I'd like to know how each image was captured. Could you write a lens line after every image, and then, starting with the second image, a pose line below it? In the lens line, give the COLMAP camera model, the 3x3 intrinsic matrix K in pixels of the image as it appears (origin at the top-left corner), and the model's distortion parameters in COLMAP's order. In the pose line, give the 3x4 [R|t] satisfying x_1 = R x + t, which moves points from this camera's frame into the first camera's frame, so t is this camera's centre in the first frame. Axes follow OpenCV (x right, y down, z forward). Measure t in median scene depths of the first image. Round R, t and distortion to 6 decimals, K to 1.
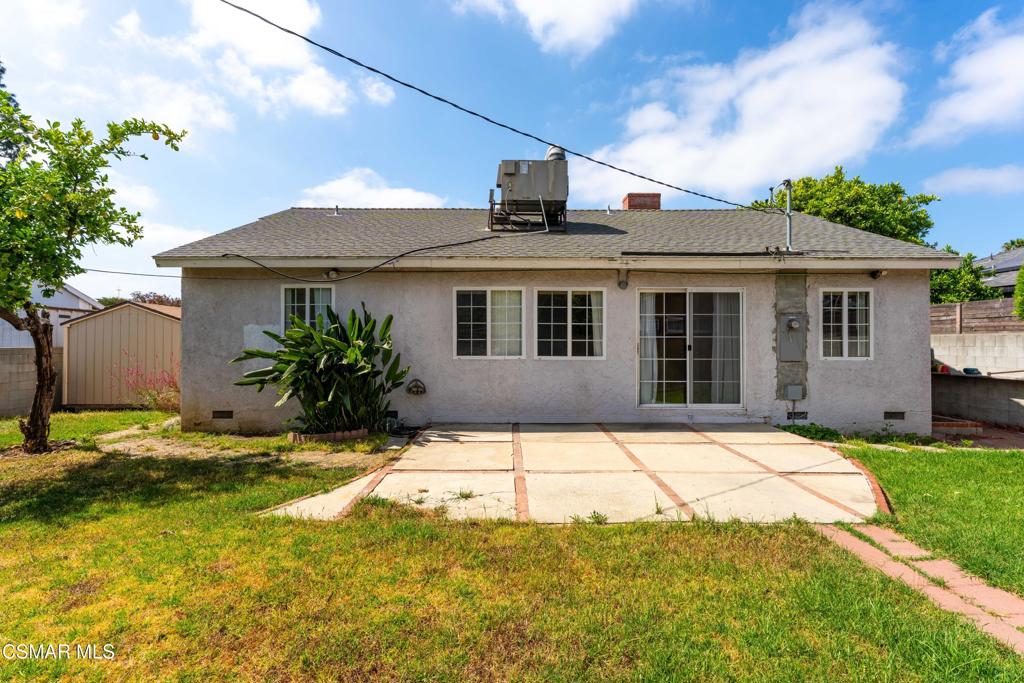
lens RADIAL K [[492.8, 0, 512.0], [0, 492.8, 341.5], [0, 0, 1]] dist [0.001325, 0.000116]
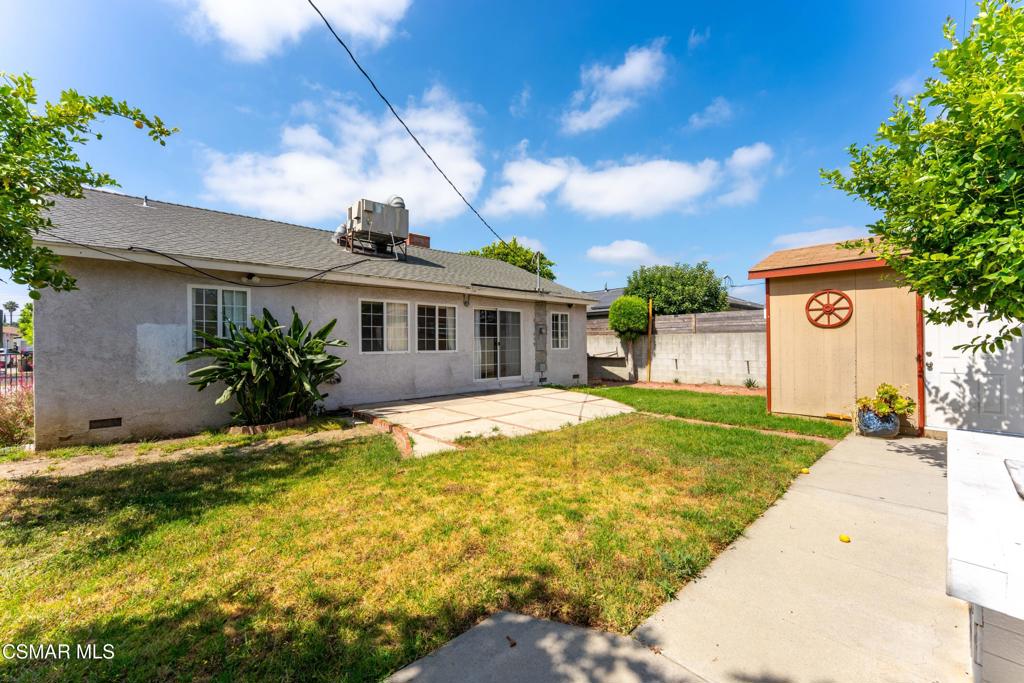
lens RADIAL K [[403.8, 0, 512.0], [0, 403.8, 341.5], [0, 0, 1]] dist [-0.000434, -0.000015]
pose [[0.739062, -0.005616, 0.673615, -0.529998], [0.005261, 0.999983, 0.002565, 0.001559], [-0.673617, 0.001648, 0.739078, -0.041457]]
